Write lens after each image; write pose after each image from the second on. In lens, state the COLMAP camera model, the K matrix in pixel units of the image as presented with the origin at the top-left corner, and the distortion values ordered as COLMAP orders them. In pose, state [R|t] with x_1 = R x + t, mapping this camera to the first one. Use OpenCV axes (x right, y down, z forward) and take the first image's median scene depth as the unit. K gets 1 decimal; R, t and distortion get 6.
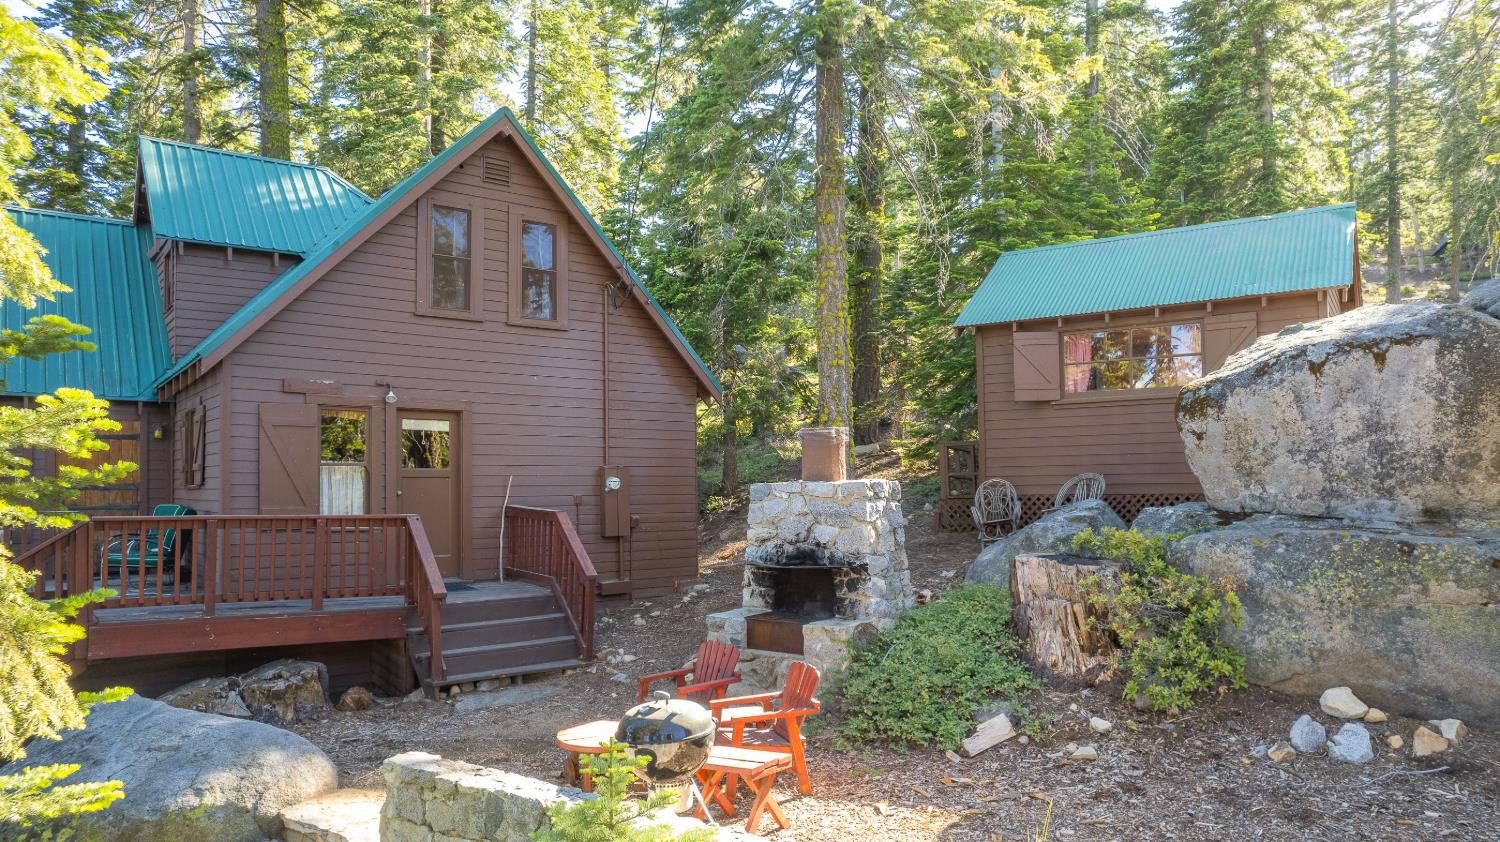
lens RADIAL K [[985.2, 0, 737.7], [0, 985.2, 455.8], [0, 0, 1]] dist [-0.065381, 0.063372]
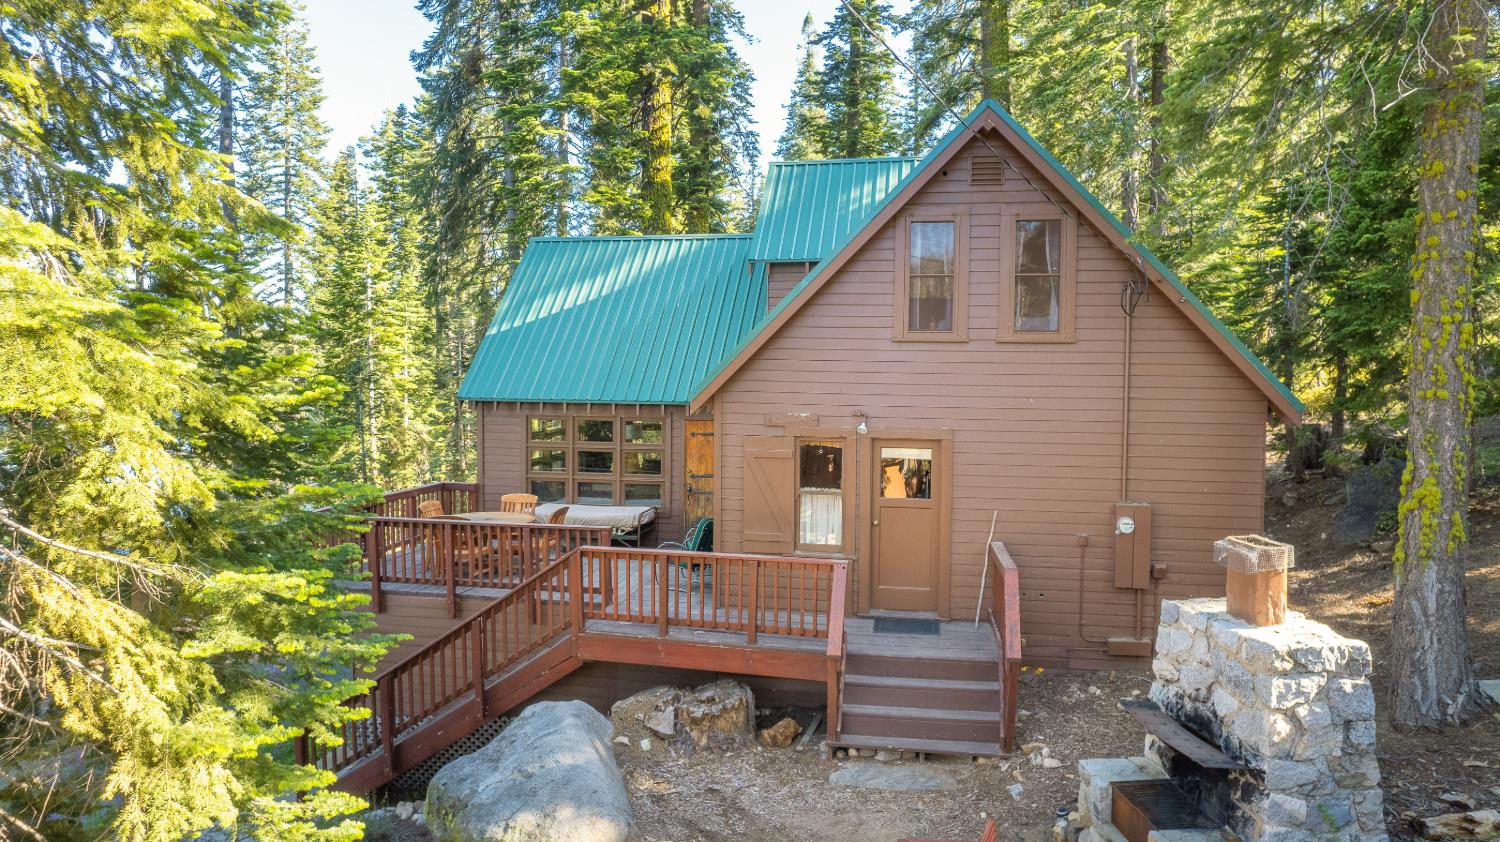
lens RADIAL K [[961.1, 0, 752.2], [0, 961.1, 417.5], [0, 0, 1]] dist [-0.077335, 0.069433]
pose [[0.664936, 0.048271, -0.745339, 0.339342], [0.012487, 0.997051, 0.075713, -0.168165], [0.746796, -0.059652, 0.662373, 0.314950]]
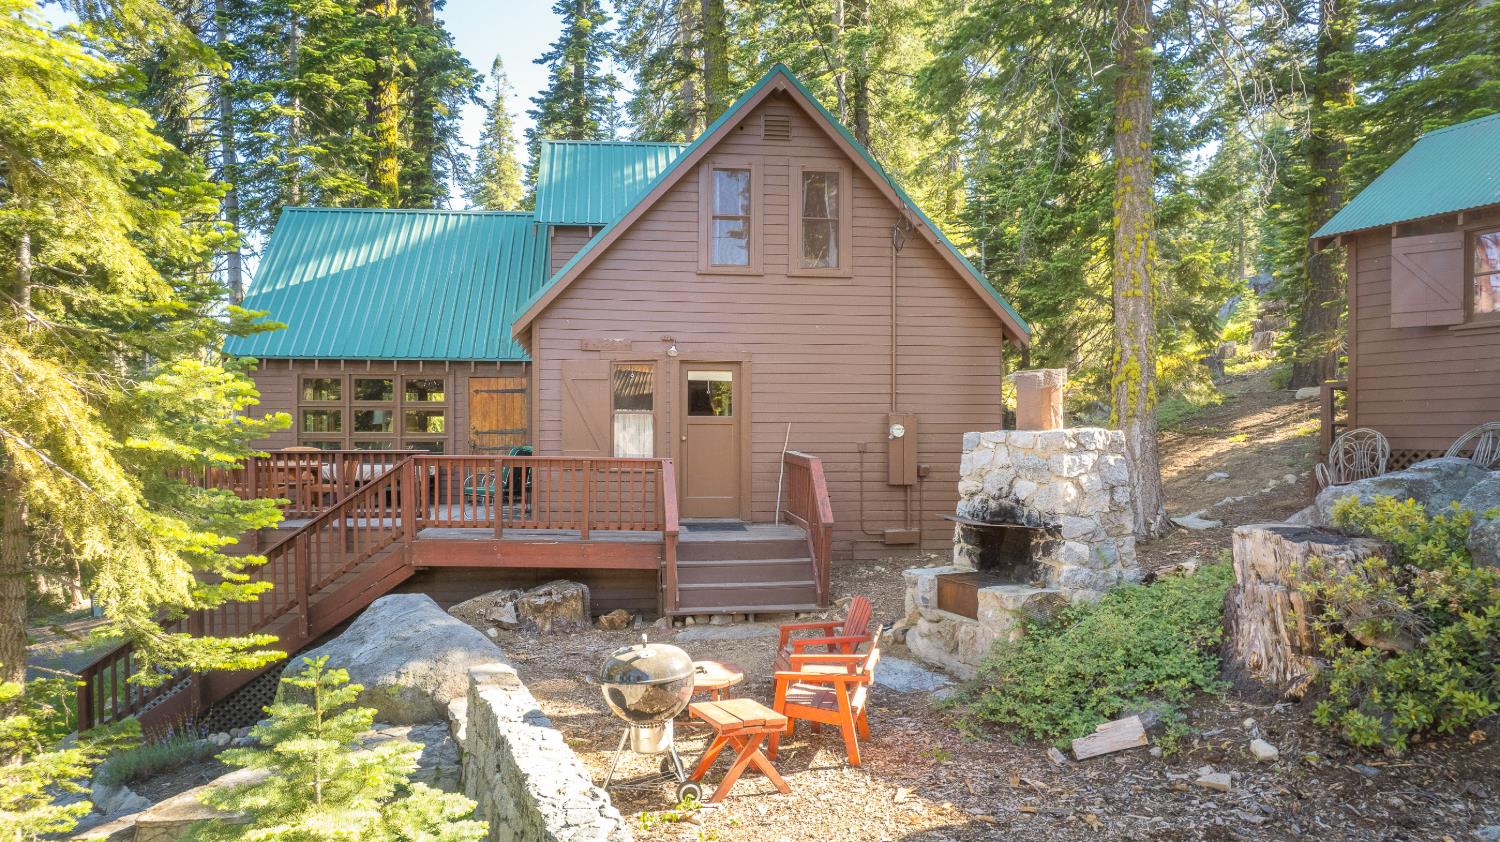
lens RADIAL K [[975.0, 0, 714.7], [0, 975.0, 447.7], [0, 0, 1]] dist [-0.060129, 0.035964]
pose [[0.852265, 0.015871, -0.522869, 0.296697], [0.008581, 0.998981, 0.044310, 0.000226], [0.523040, -0.042251, 0.851260, 0.105326]]
